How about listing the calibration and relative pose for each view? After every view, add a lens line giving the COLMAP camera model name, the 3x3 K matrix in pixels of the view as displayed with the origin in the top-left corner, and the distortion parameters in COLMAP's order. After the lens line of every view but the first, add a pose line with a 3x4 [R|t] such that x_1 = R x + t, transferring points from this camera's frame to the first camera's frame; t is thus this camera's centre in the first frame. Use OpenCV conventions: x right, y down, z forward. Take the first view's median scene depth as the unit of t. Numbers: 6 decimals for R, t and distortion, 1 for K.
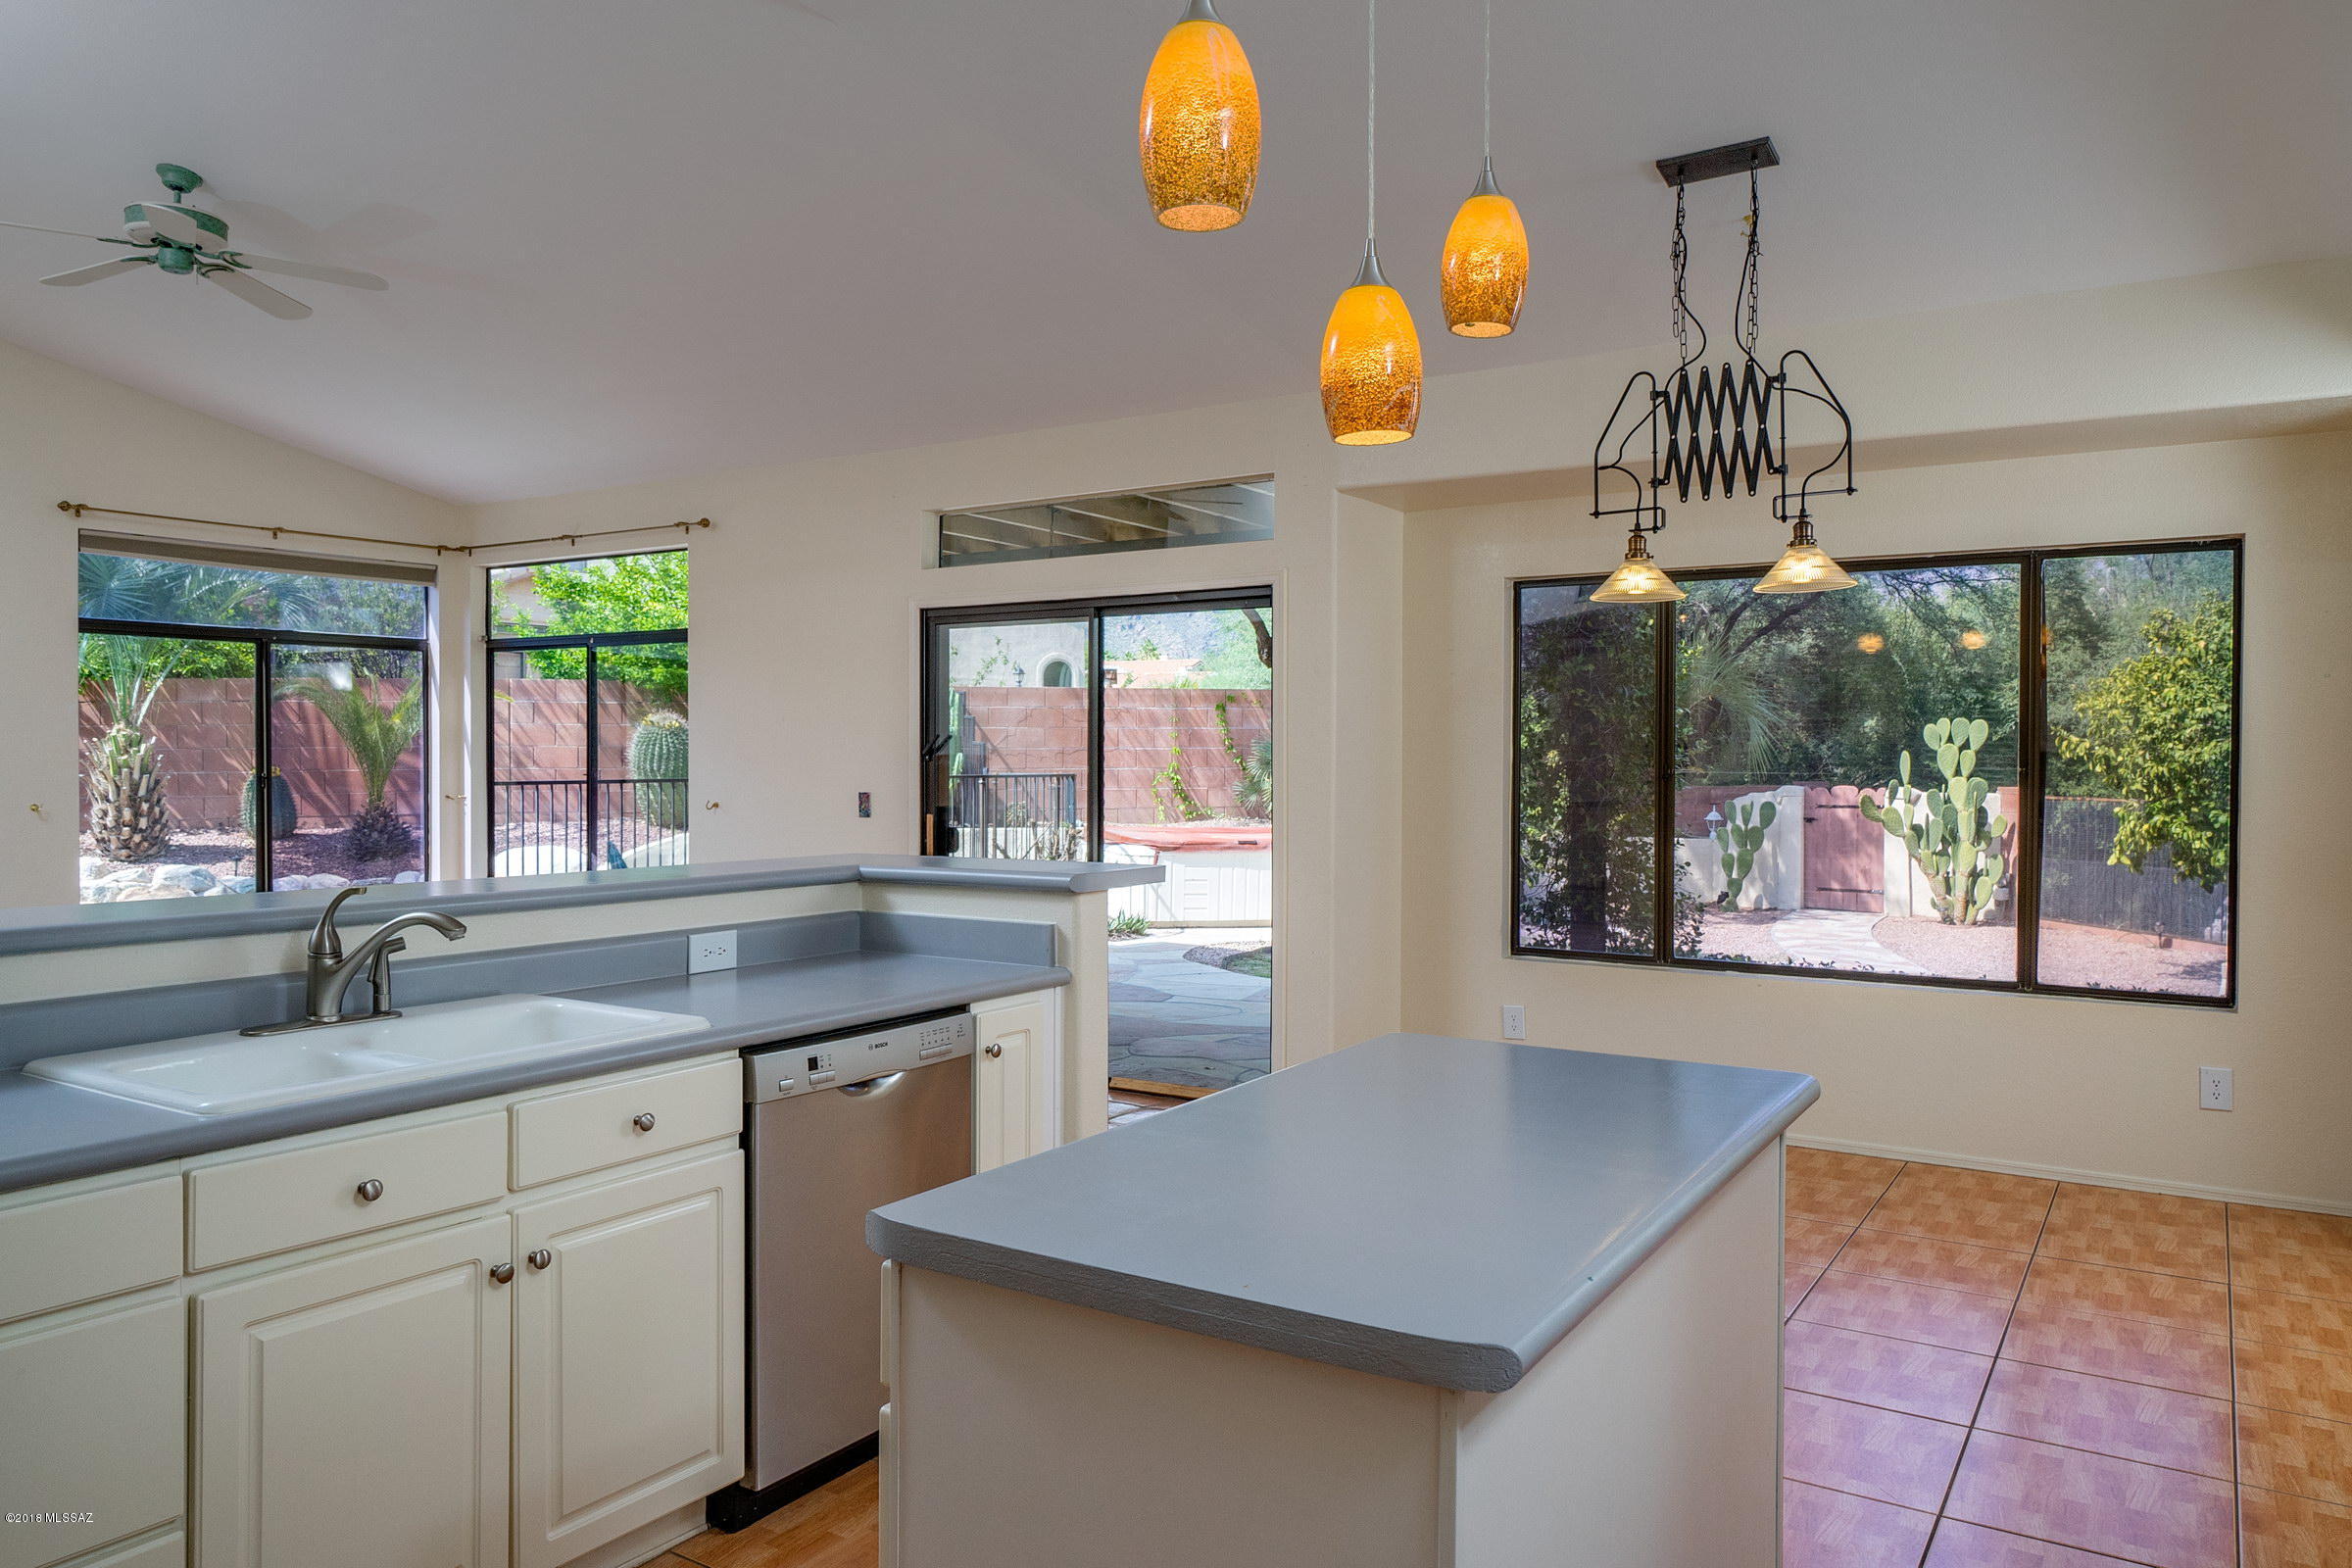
lens RADIAL K [[1612.0, 0, 1176.0], [0, 1612.0, 784.0], [0, 0, 1]] dist [-0.000019, 0.000366]
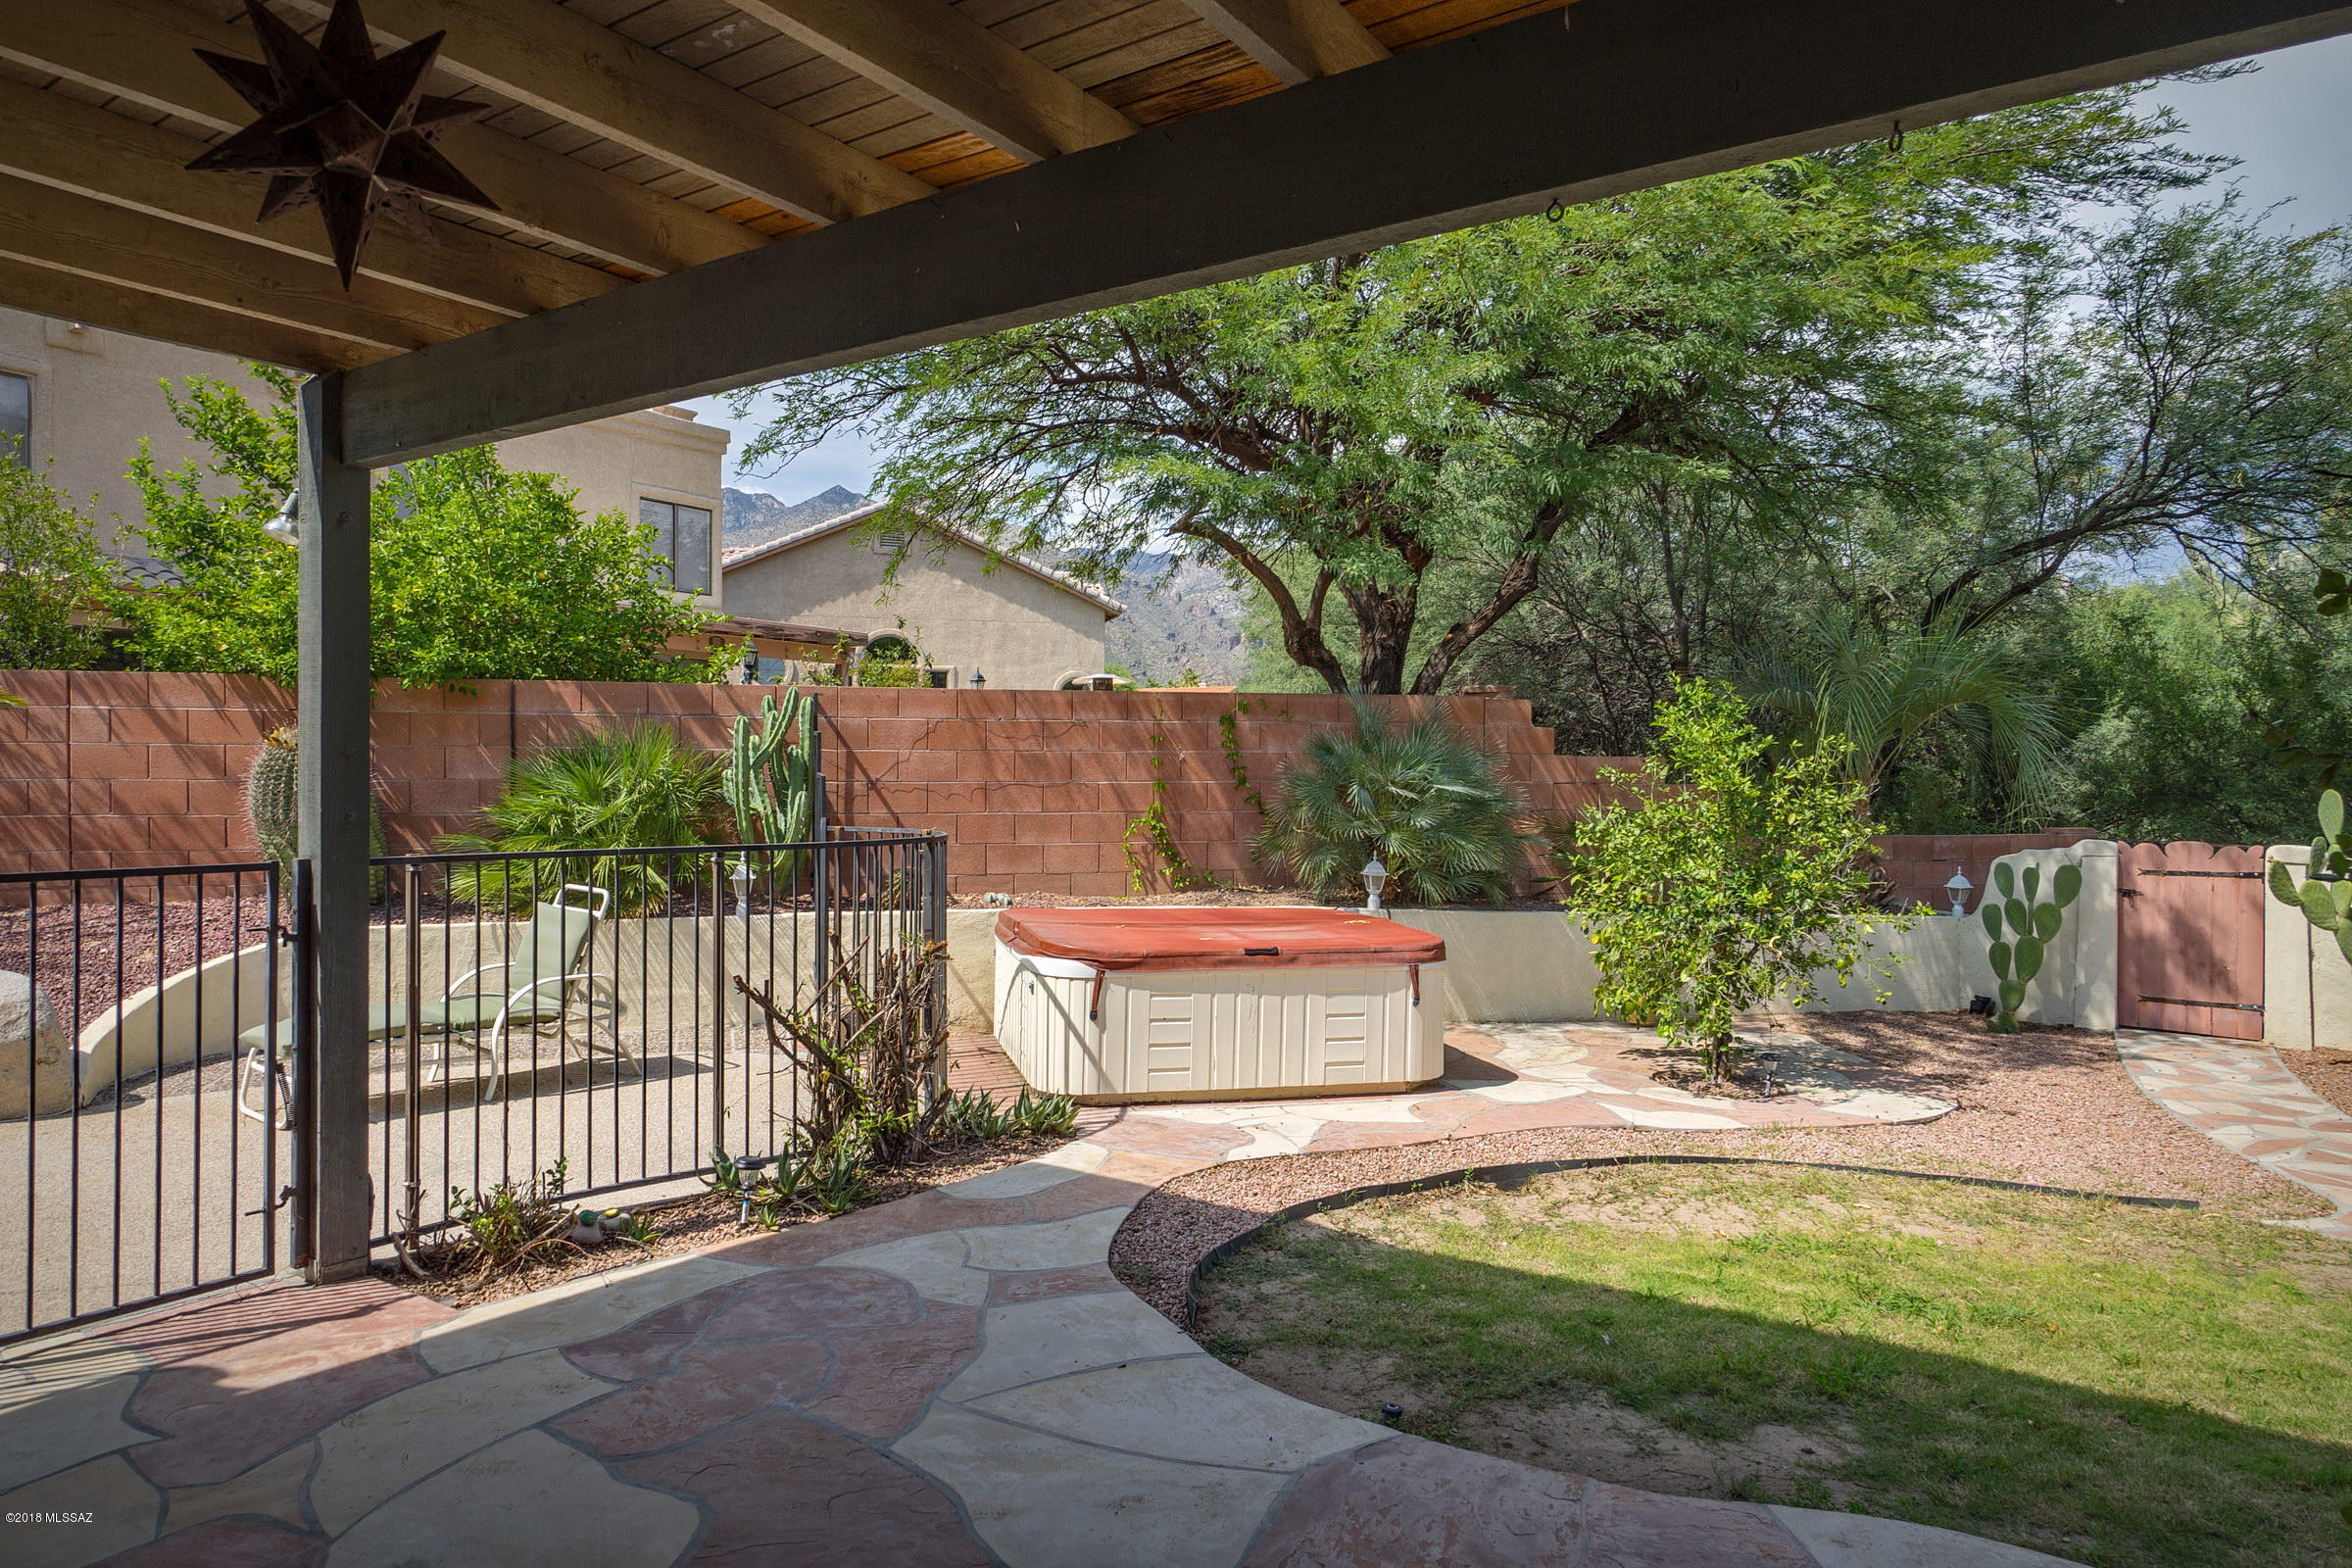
lens RADIAL K [[1420.1, 0, 1176.0], [0, 1420.1, 784.0], [0, 0, 1]] dist [-0.003480, -0.001083]
pose [[0.999590, 0.000571, -0.028614, 0.027463], [-0.001043, 0.999863, -0.016489, -0.013464], [0.028601, 0.016512, 0.999455, 0.485632]]
